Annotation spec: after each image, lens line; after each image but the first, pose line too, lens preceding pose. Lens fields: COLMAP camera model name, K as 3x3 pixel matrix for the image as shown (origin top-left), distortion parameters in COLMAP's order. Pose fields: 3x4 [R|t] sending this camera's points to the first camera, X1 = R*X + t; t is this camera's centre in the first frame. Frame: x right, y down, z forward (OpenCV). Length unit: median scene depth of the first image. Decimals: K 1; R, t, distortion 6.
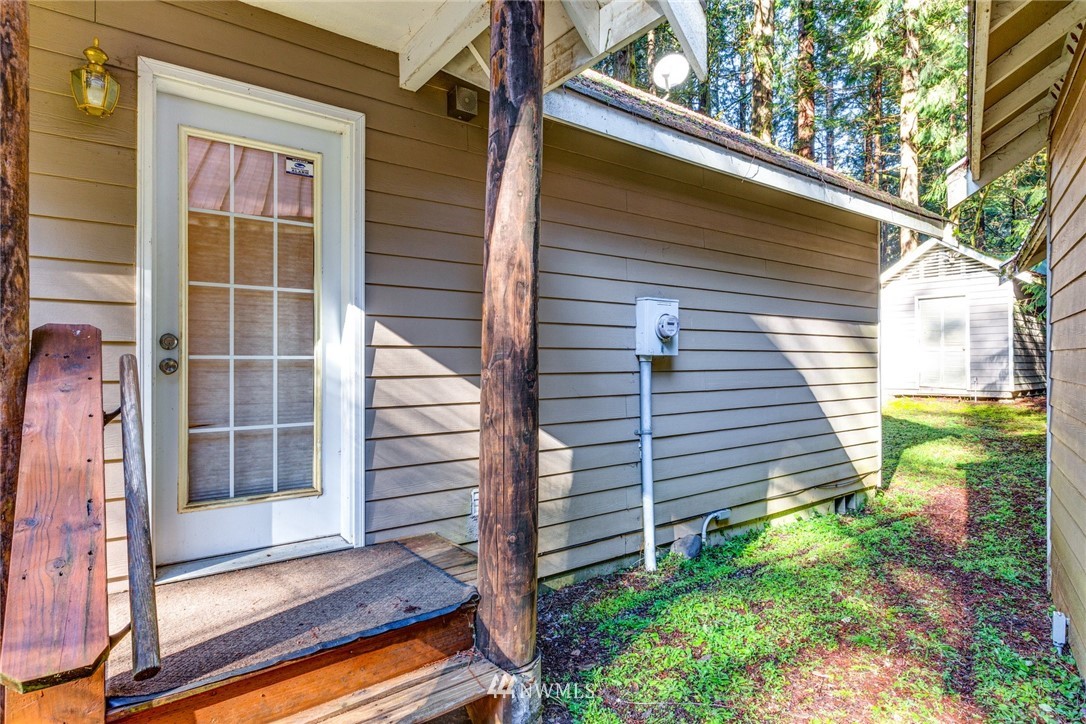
lens RADIAL K [[591.8, 0, 549.3], [0, 591.8, 361.8], [0, 0, 1]] dist [0.006159, 0.000509]
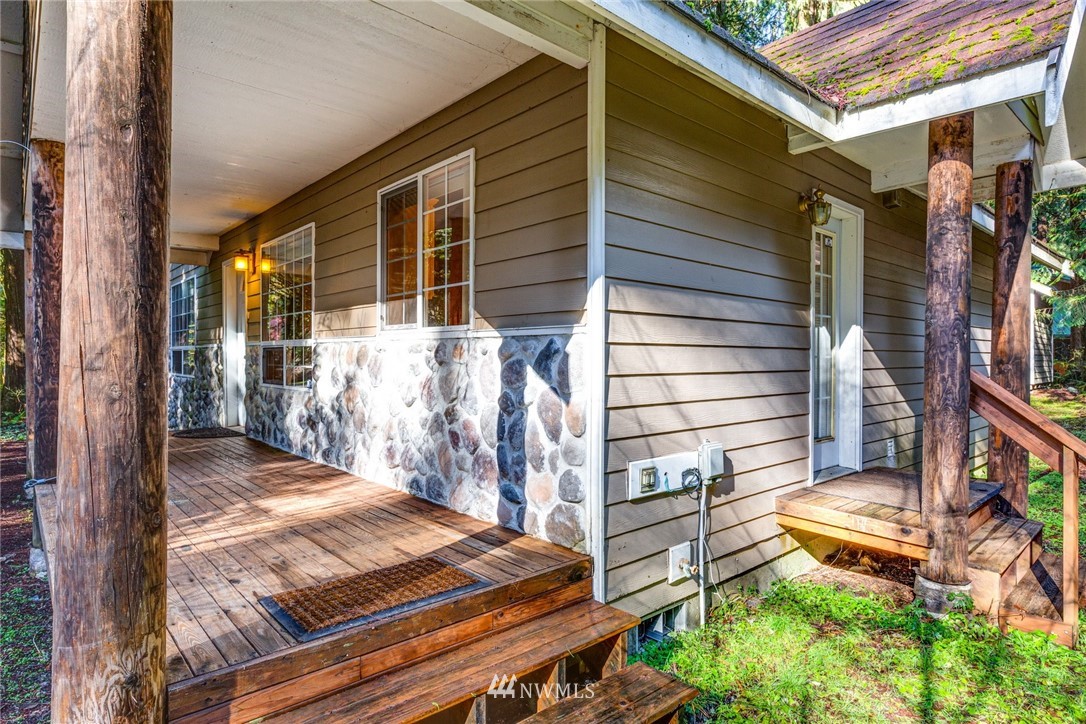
lens RADIAL K [[591.8, 0, 539.5], [0, 591.8, 361.3], [0, 0, 1]] dist [0.006159, 0.000509]
pose [[0.997393, 0.006831, 0.071833, -0.710577], [-0.007508, 0.999930, 0.009165, -0.001633], [-0.071766, -0.009680, 0.997375, -0.316972]]
